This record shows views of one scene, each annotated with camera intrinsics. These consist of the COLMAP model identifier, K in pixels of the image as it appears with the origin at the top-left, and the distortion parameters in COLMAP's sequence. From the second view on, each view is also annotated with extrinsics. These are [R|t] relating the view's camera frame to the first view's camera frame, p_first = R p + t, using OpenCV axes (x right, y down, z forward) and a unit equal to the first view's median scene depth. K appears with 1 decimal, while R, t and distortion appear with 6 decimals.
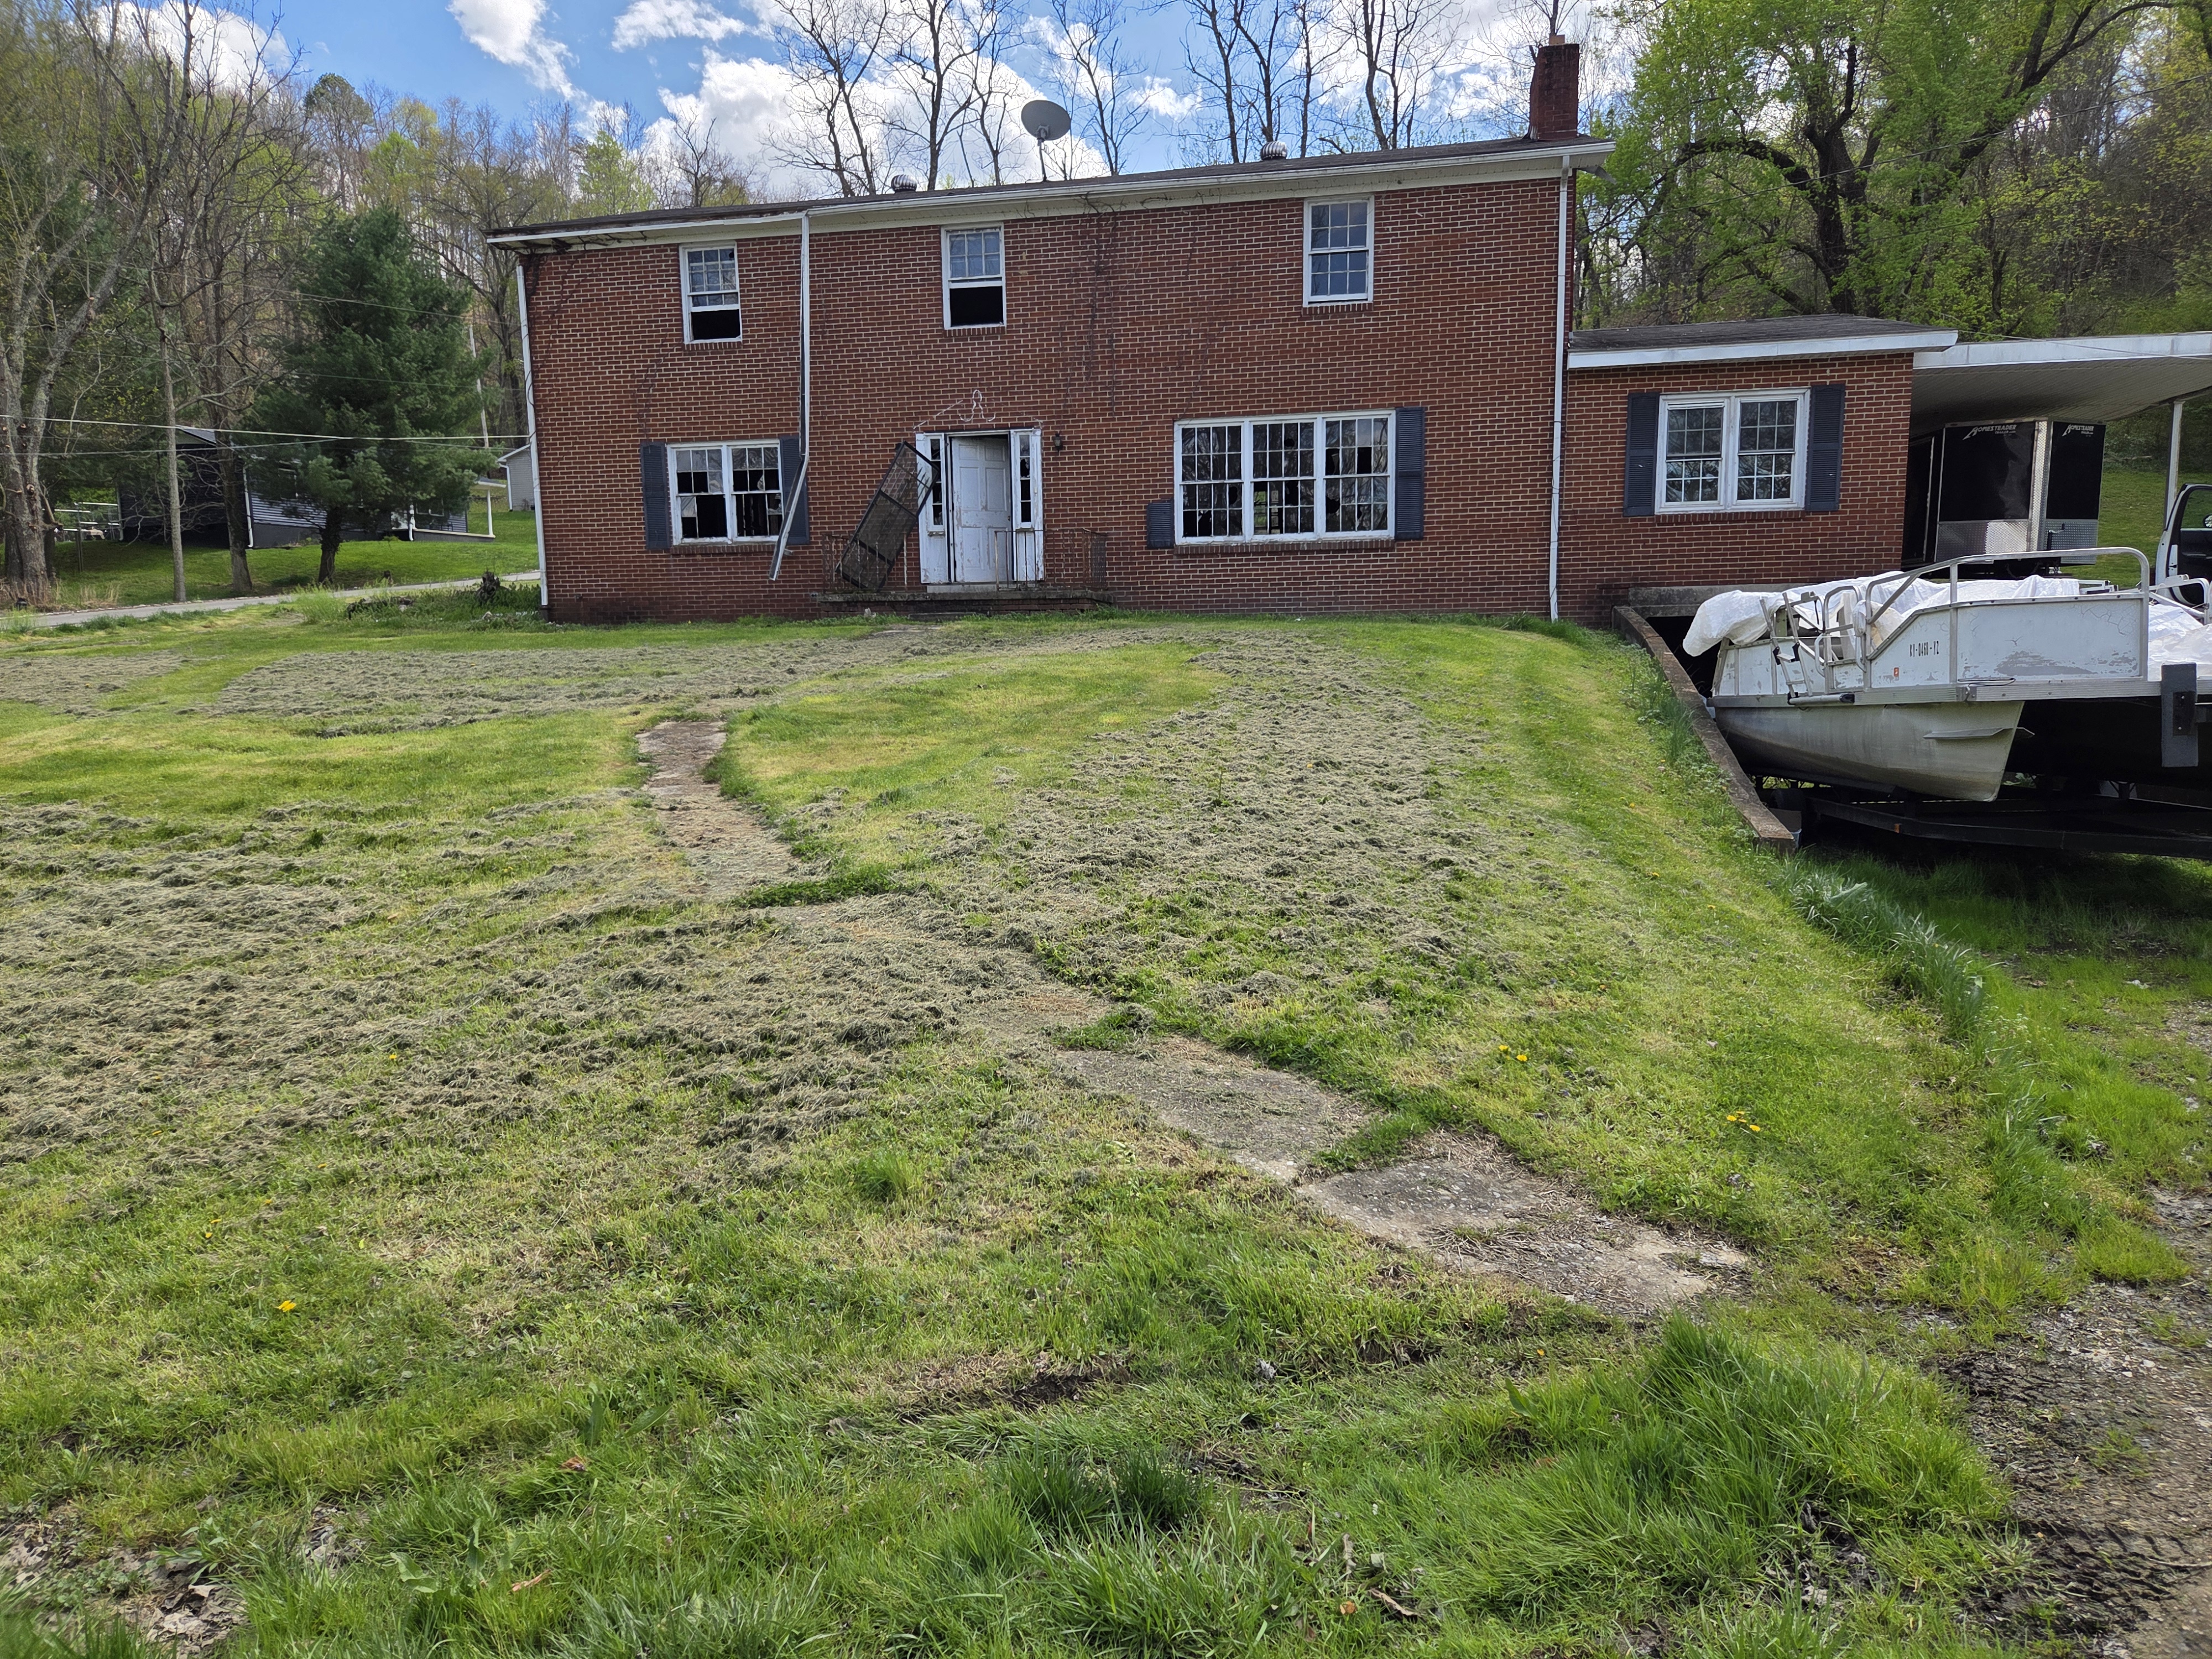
lens RADIAL K [[1450.8, 0, 1105.6], [0, 1450.8, 795.8], [0, 0, 1]] dist [0.061076, -0.045731]
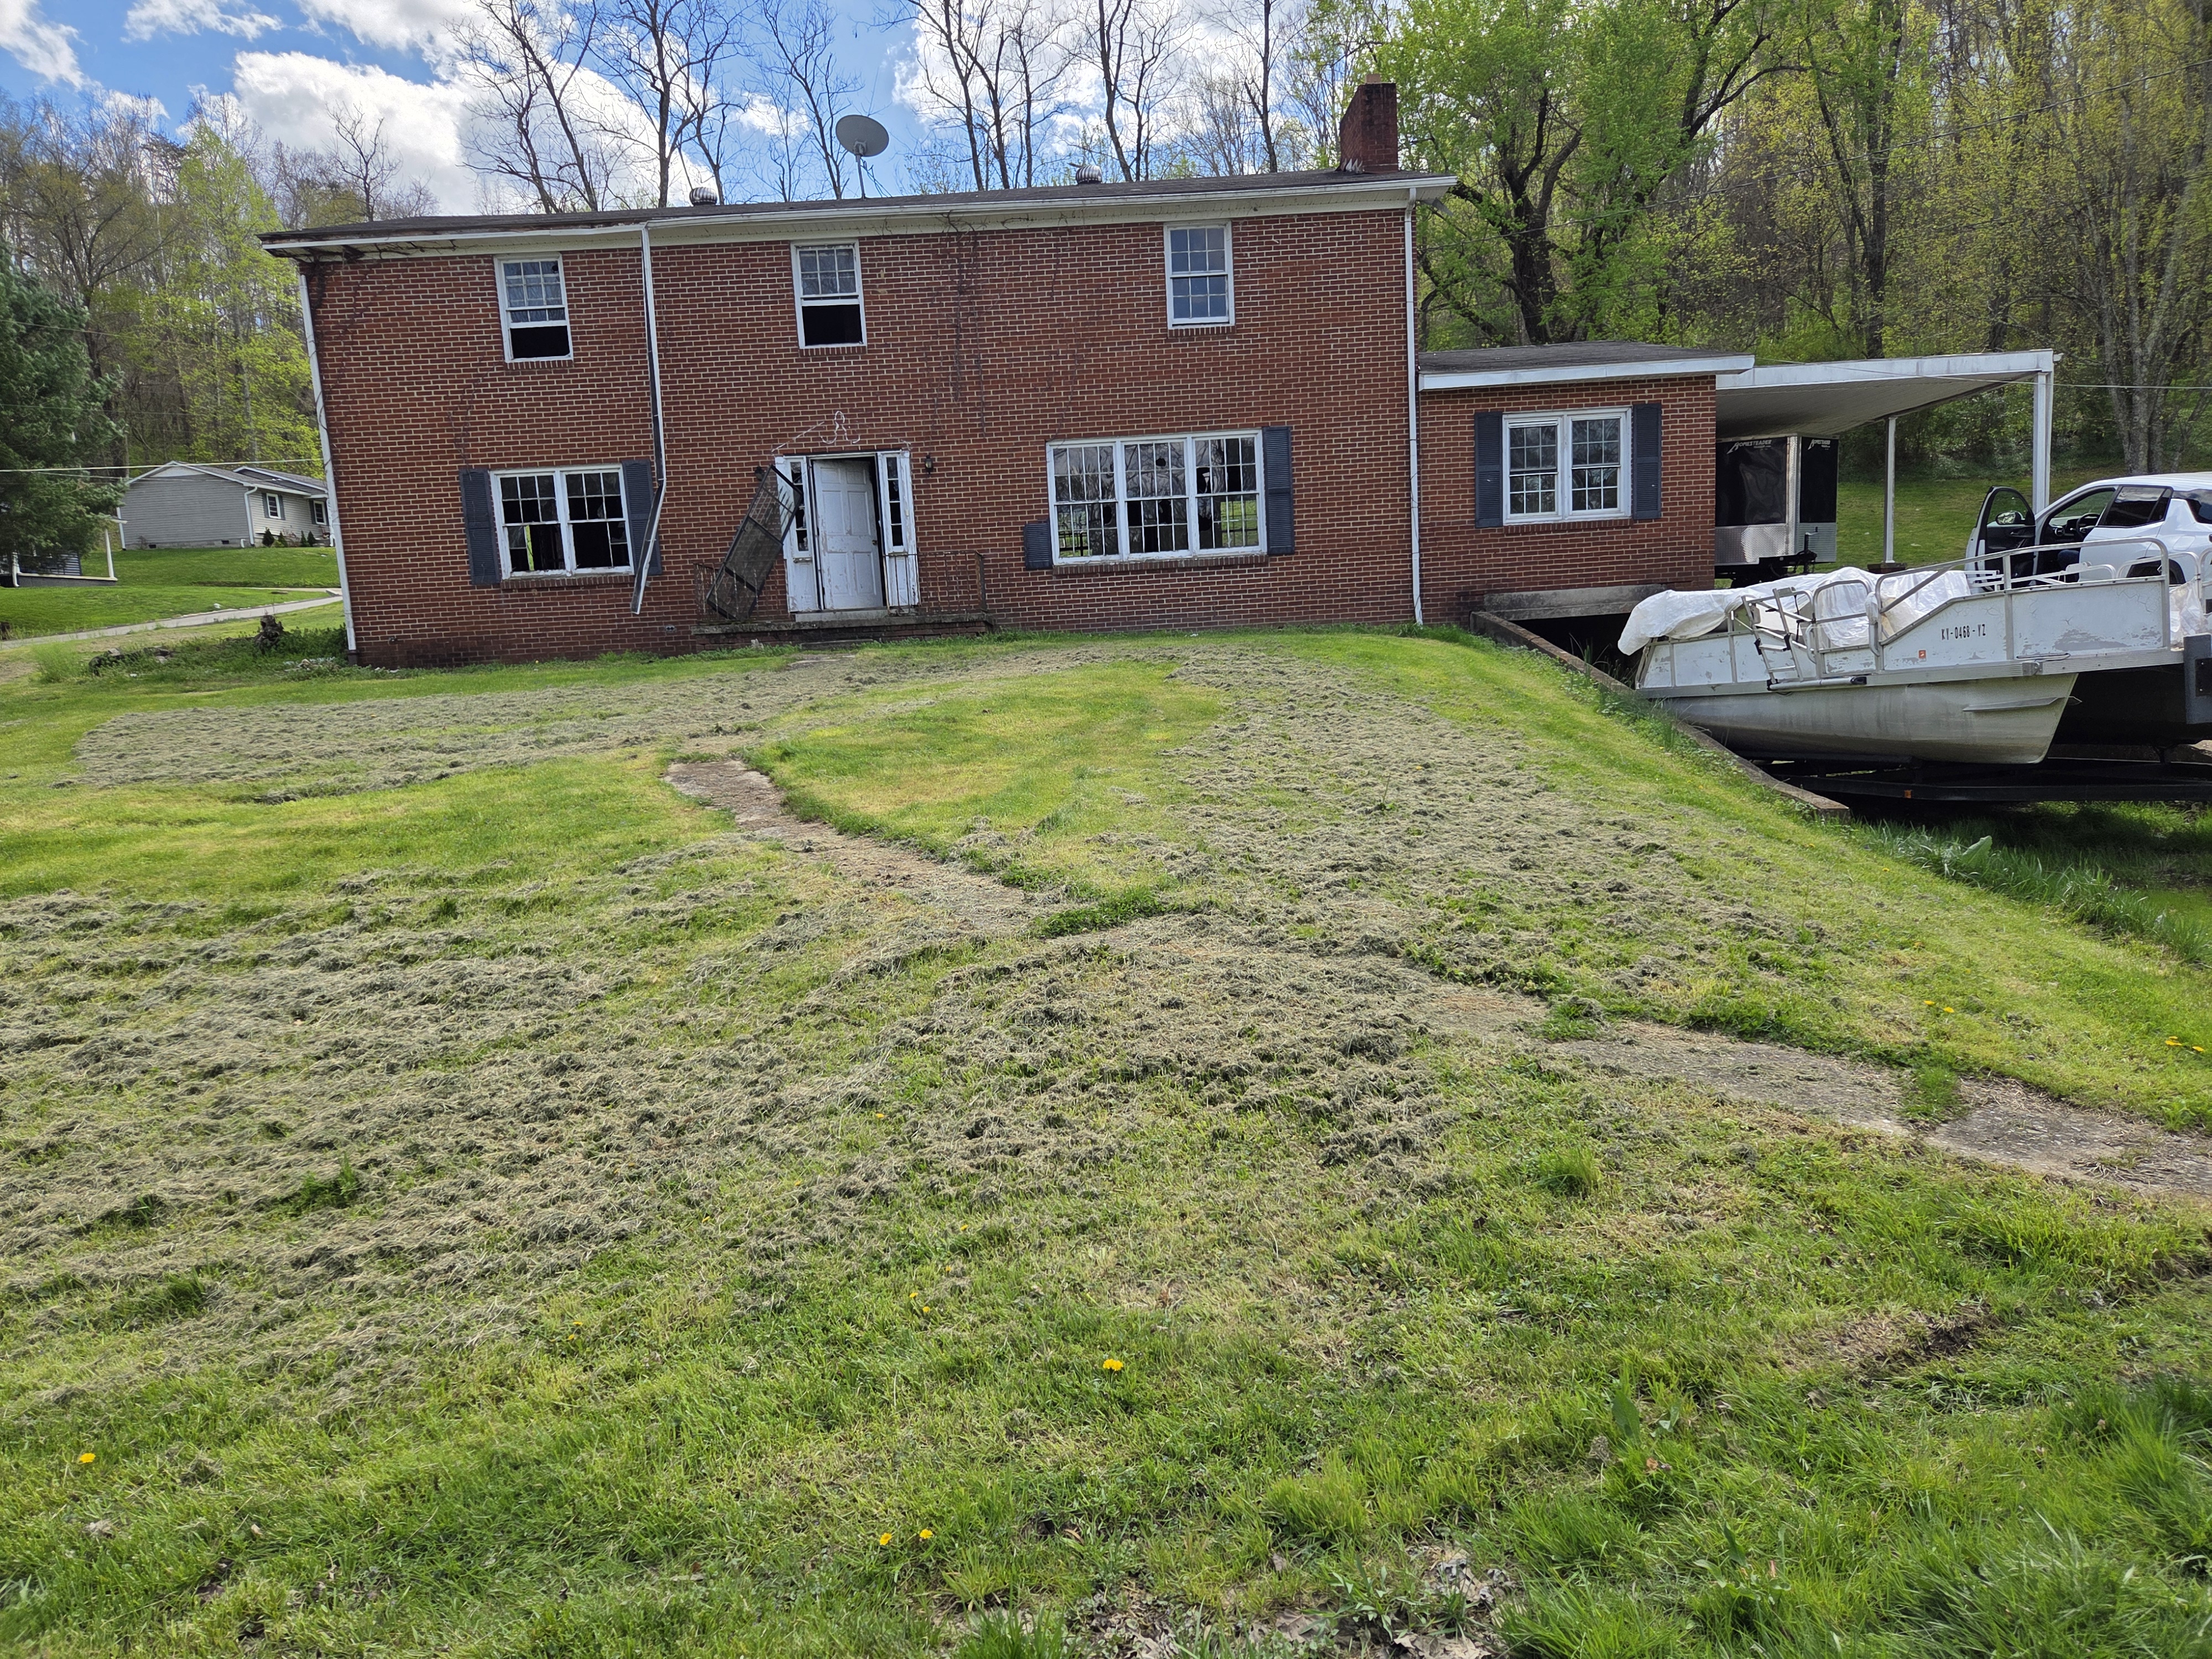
lens RADIAL K [[1447.7, 0, 1104.2], [0, 1447.7, 820.1], [0, 0, 1]] dist [0.066187, -0.051642]
pose [[0.975859, -0.063519, 0.208960, -0.145777], [0.063332, 0.997964, 0.007597, -0.002706], [-0.209017, 0.005821, 0.977895, 0.015223]]
